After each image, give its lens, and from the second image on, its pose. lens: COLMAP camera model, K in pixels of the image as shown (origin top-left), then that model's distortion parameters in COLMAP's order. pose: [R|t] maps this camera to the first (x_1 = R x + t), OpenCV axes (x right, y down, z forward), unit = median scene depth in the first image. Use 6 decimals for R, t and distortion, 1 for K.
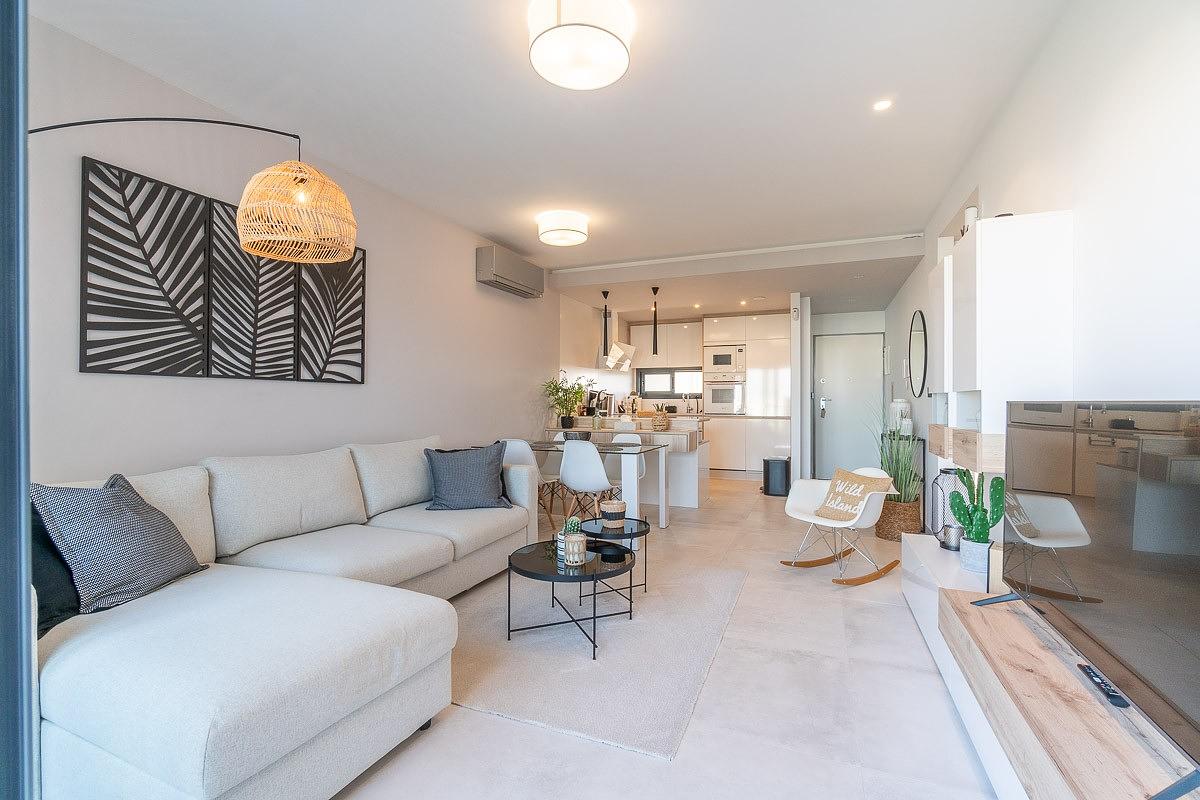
lens RADIAL K [[506.0, 0, 600.0], [0, 506.0, 400.0], [0, 0, 1]] dist [-0.002021, 0.000197]
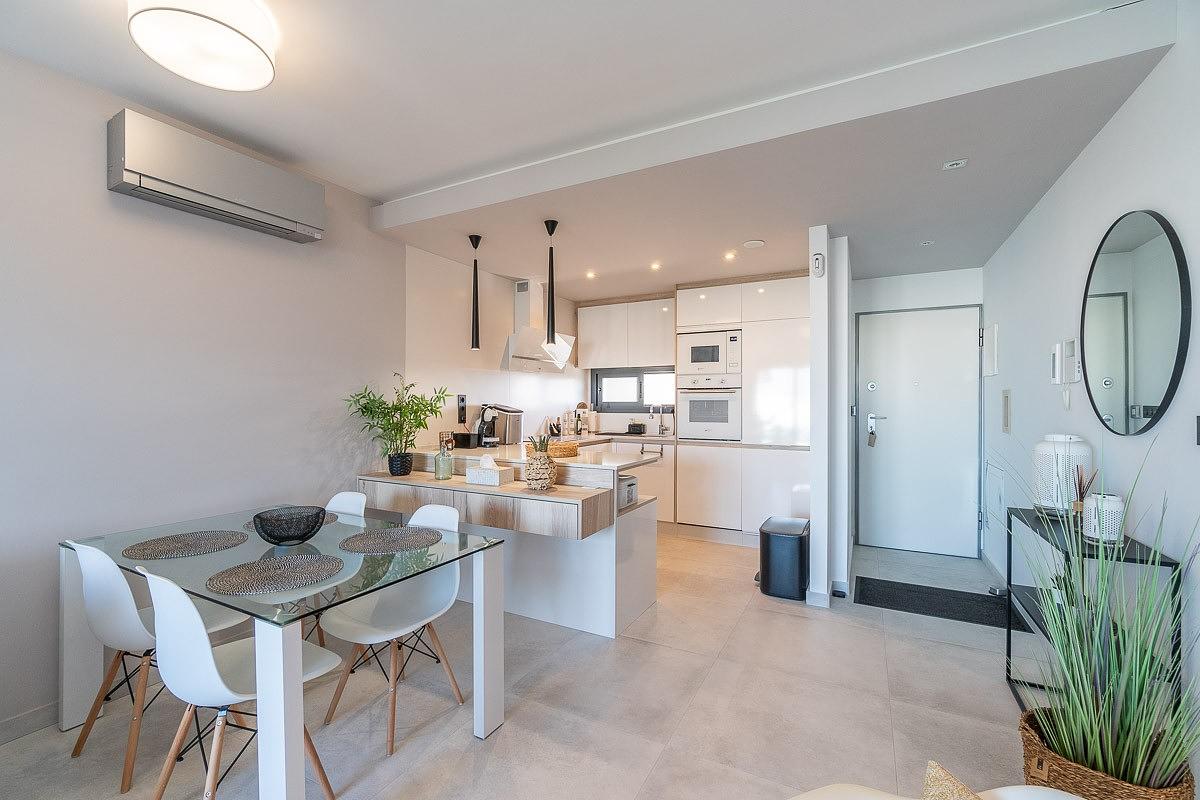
lens RADIAL K [[506.5, 0, 582.0], [0, 506.5, 403.1], [0, 0, 1]] dist [0.001702, 0.000108]
pose [[0.994598, -0.001097, -0.103797, 0.346214], [0.001519, 0.999991, 0.003995, -0.046742], [0.103791, -0.004131, 0.994591, 0.788708]]
